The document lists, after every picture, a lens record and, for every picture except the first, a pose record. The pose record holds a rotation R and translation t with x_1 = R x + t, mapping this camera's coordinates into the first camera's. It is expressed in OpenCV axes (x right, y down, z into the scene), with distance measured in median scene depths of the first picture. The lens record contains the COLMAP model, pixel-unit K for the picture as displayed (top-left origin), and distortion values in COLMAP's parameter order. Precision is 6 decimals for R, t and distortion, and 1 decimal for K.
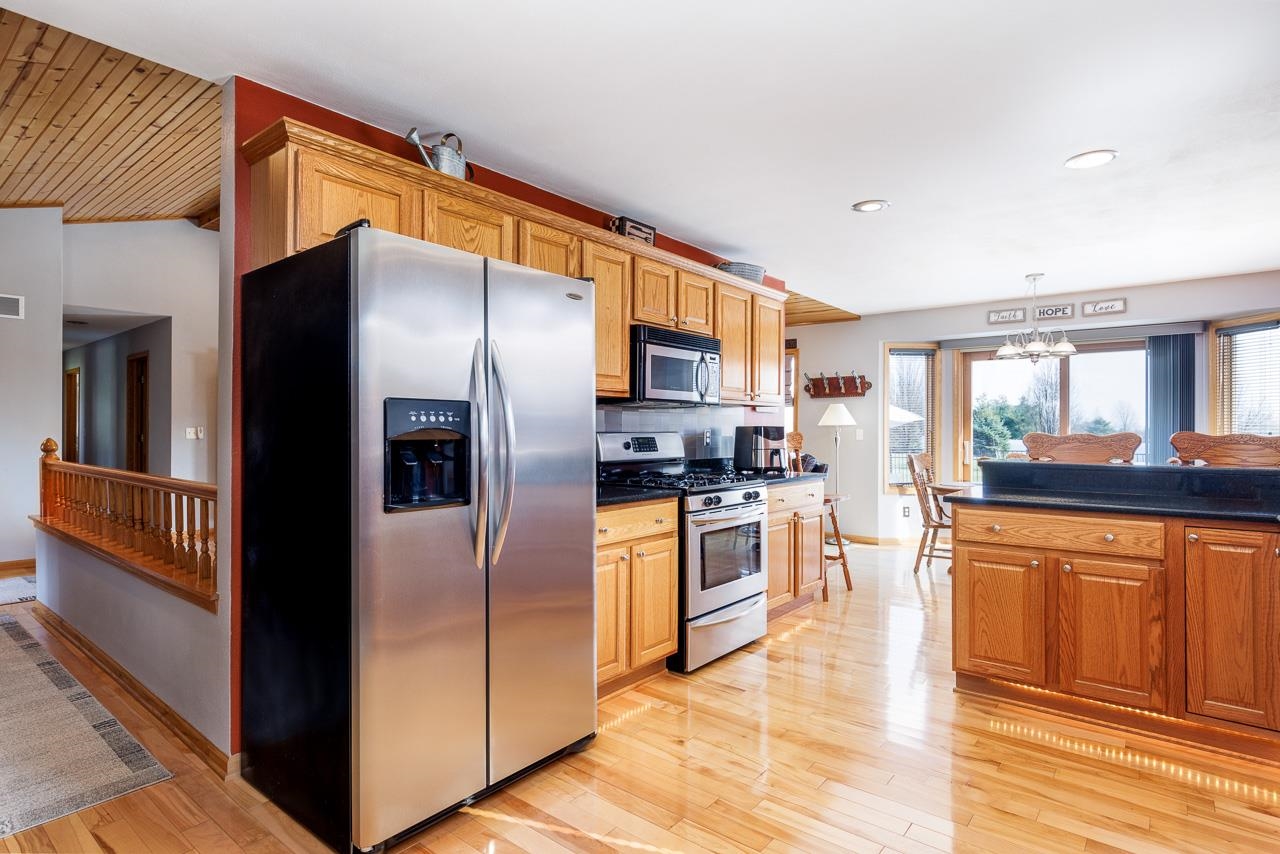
lens RADIAL K [[654.1, 0, 640.0], [0, 654.1, 427.0], [0, 0, 1]] dist [0.001999, 0.000518]
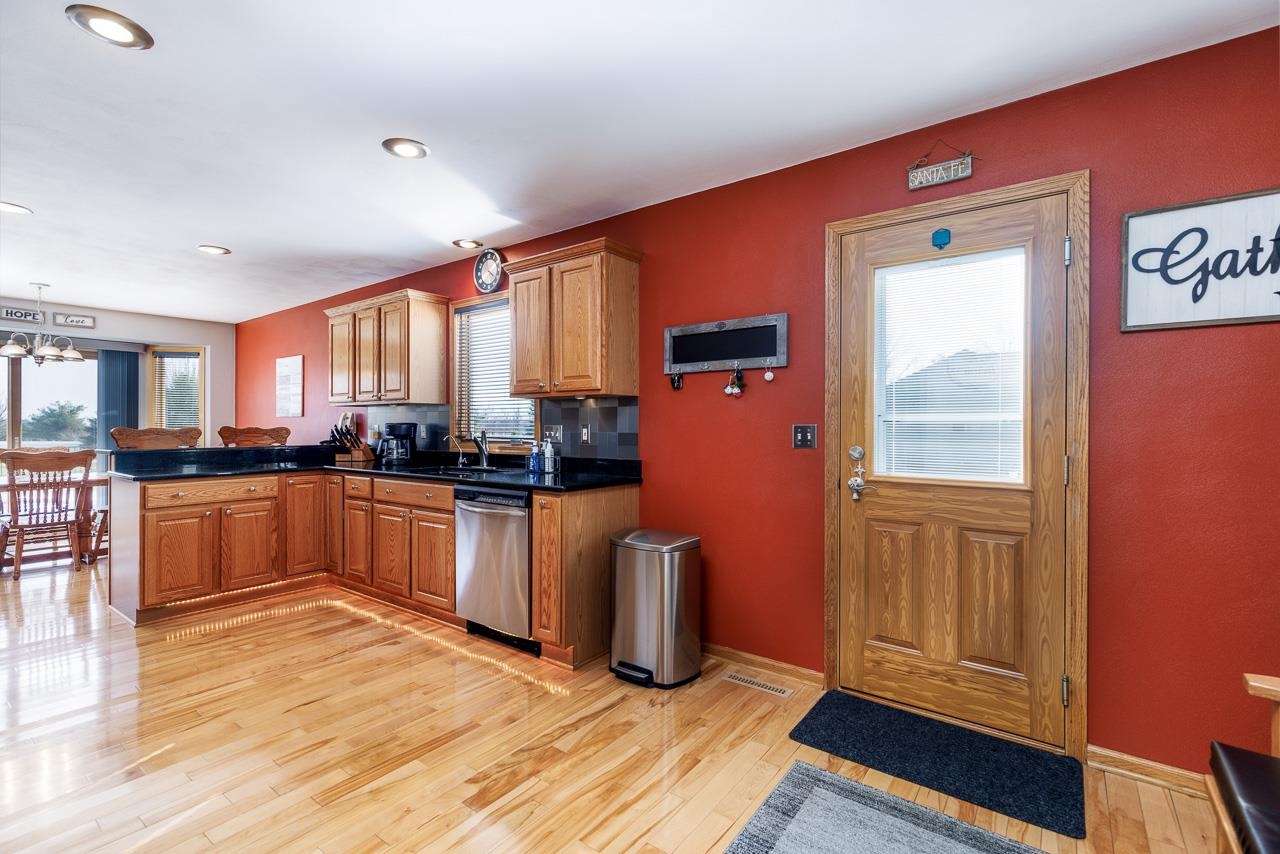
lens RADIAL K [[579.1, 0, 631.9], [0, 579.1, 427.9], [0, 0, 1]] dist [0.003583, 0.000299]
pose [[-0.031782, -0.006571, 0.999473, -0.734722], [-0.004406, 0.999970, 0.006434, -0.001967], [-0.999485, -0.004200, -0.031810, 0.061711]]
